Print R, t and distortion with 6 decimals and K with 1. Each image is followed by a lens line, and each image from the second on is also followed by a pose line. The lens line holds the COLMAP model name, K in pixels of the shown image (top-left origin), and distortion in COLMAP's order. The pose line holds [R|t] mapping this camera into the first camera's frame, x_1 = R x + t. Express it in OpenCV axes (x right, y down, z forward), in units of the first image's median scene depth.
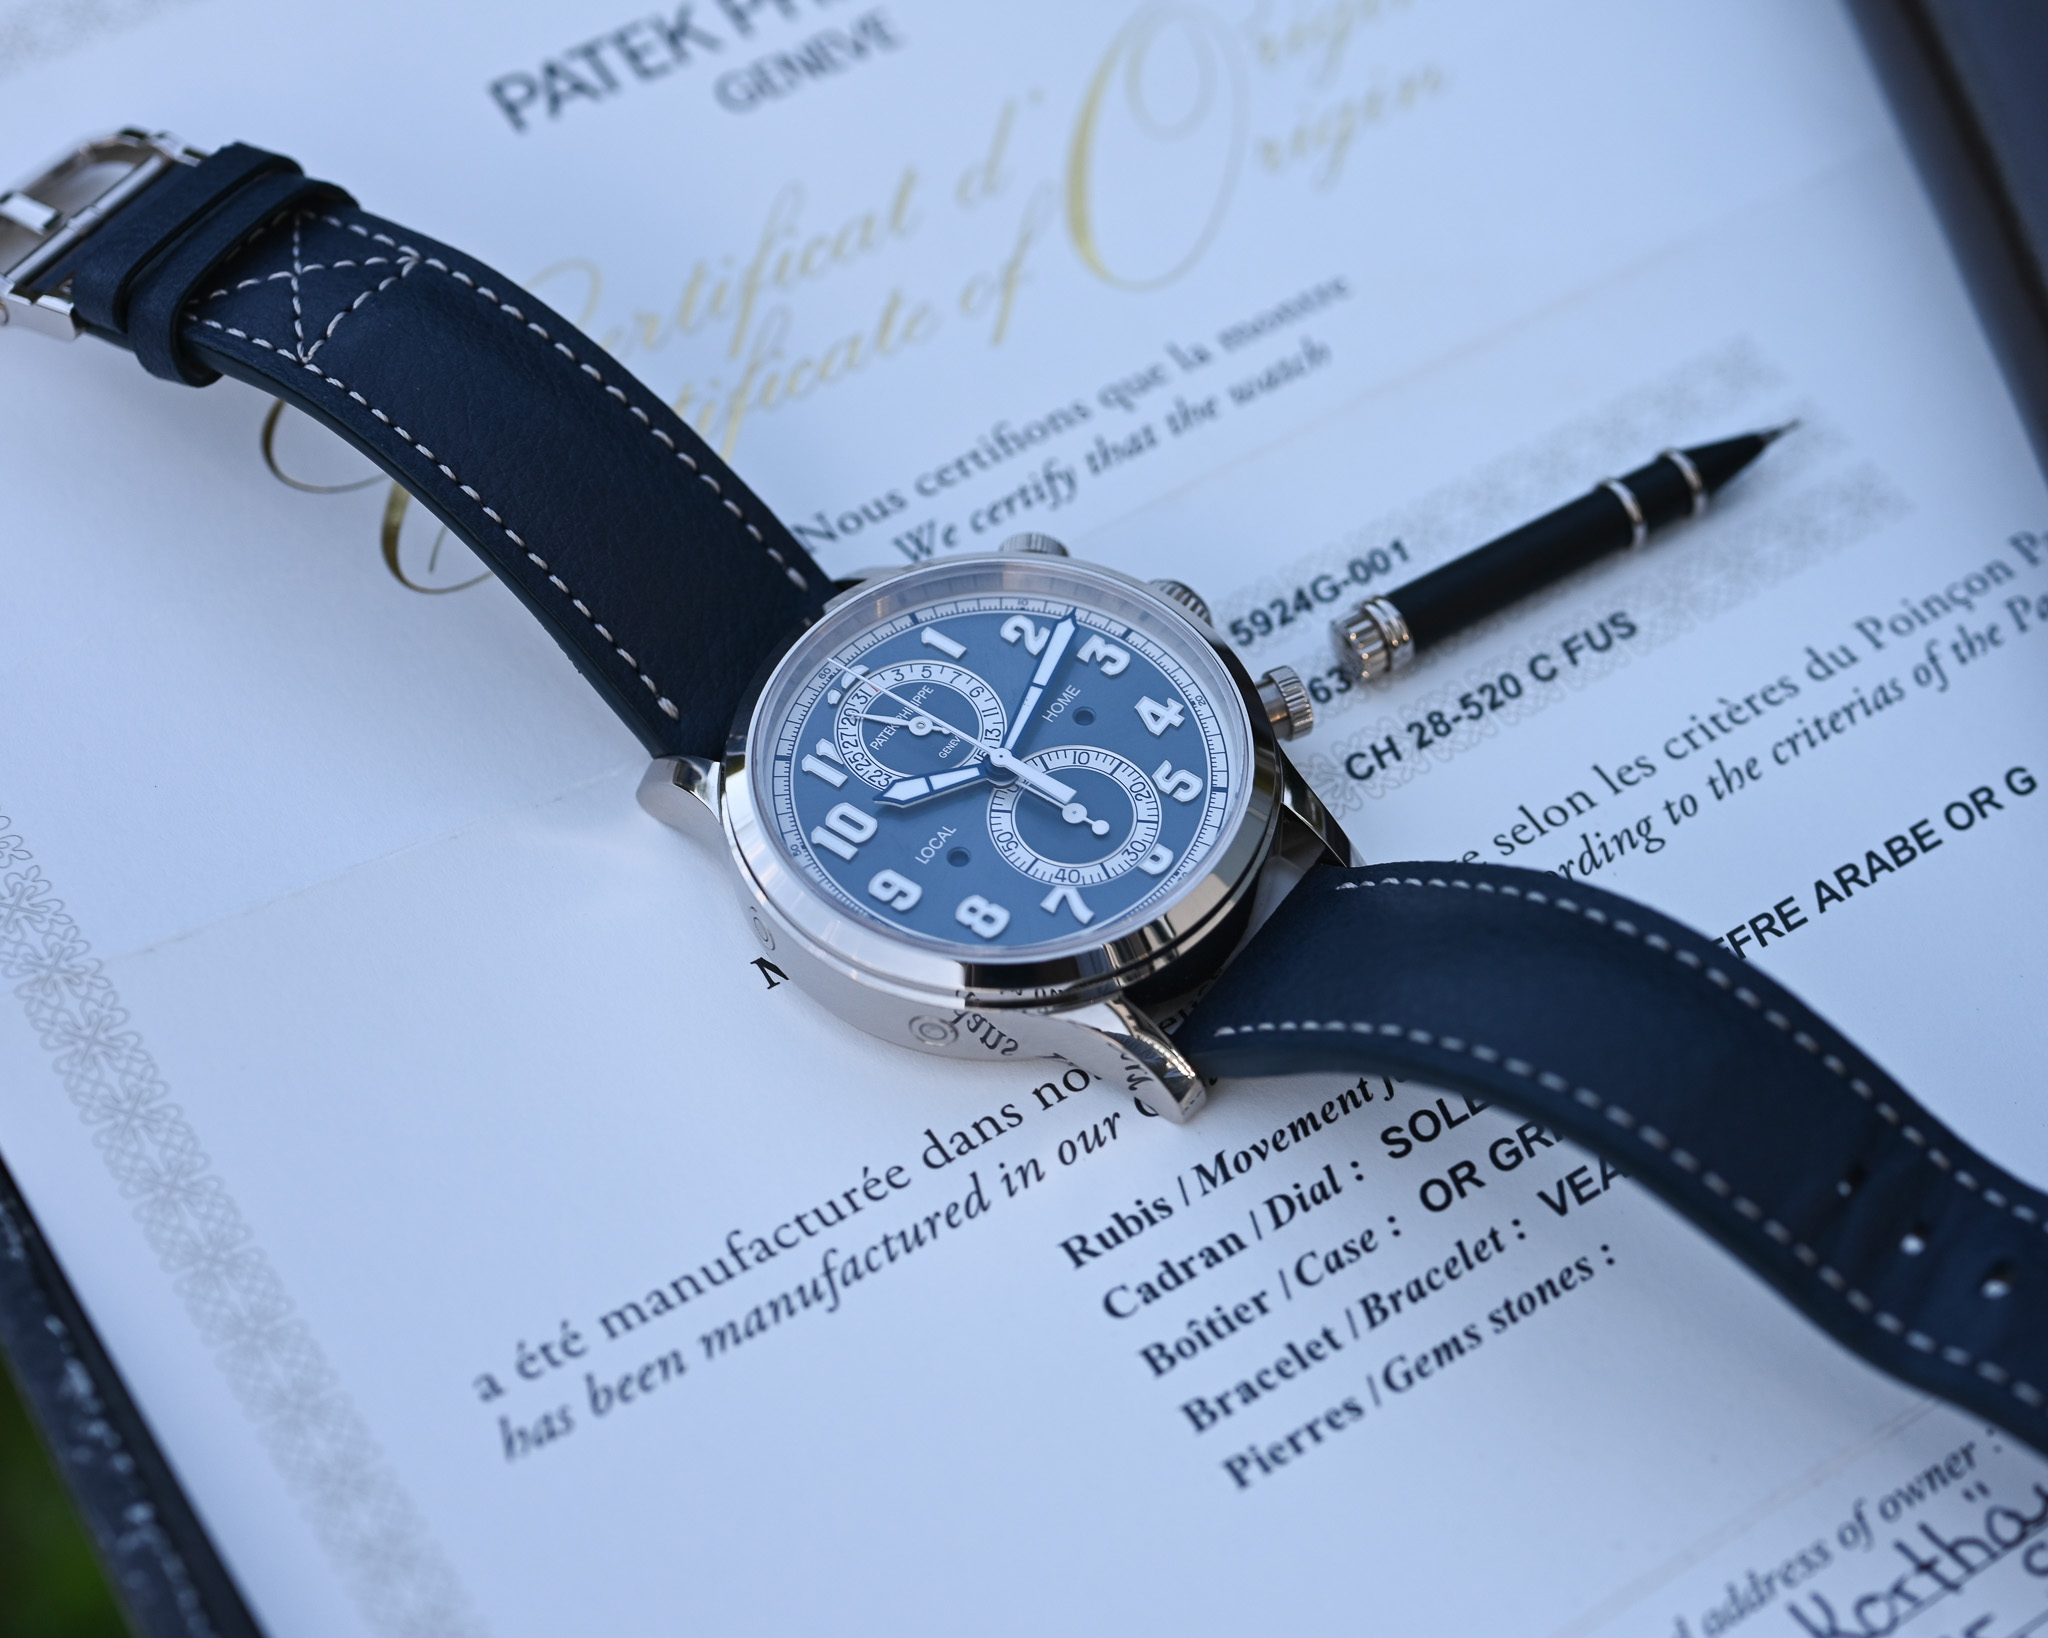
lens RADIAL K [[4111.5, 0, 1356.3], [0, 4111.5, 823.0], [0, 0, 1]] dist [-0.007079, -0.060850]
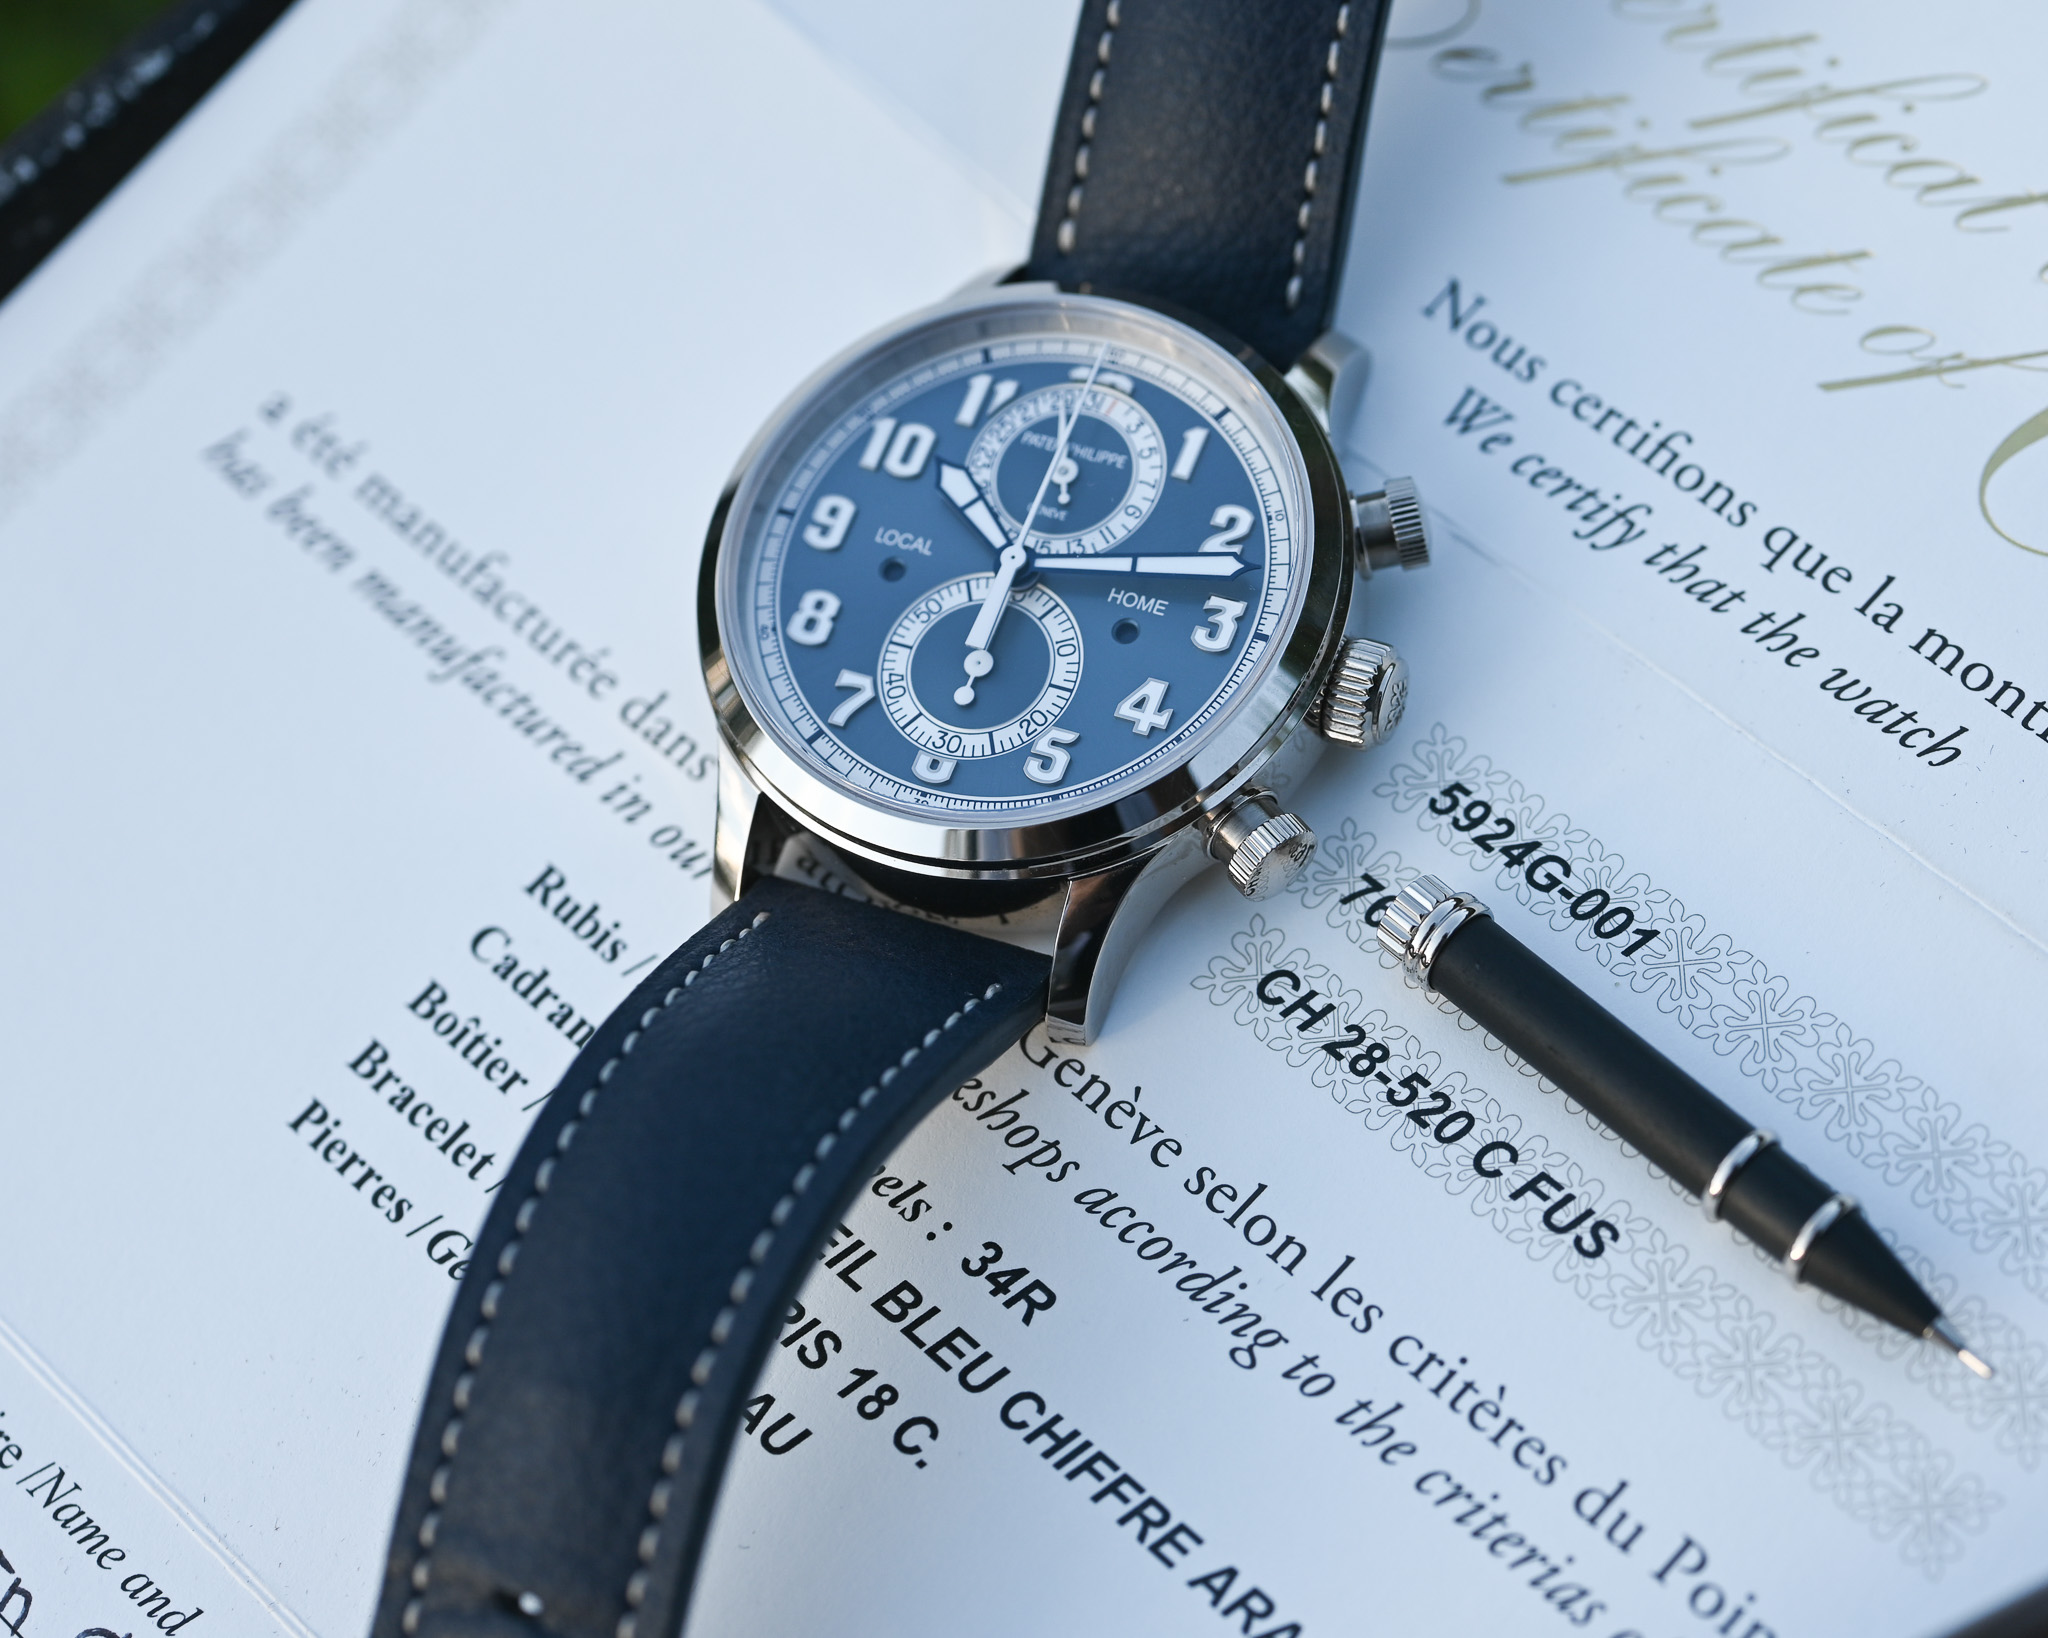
lens RADIAL K [[4228.0, 0, 1187.4], [0, 4228.0, 909.0], [0, 0, 1]] dist [0.005077, -0.155565]
pose [[0.191309, 0.851689, -0.487879, 0.398322], [-0.671032, 0.476244, 0.568249, -0.492332], [0.716321, 0.218672, 0.662621, 0.476505]]
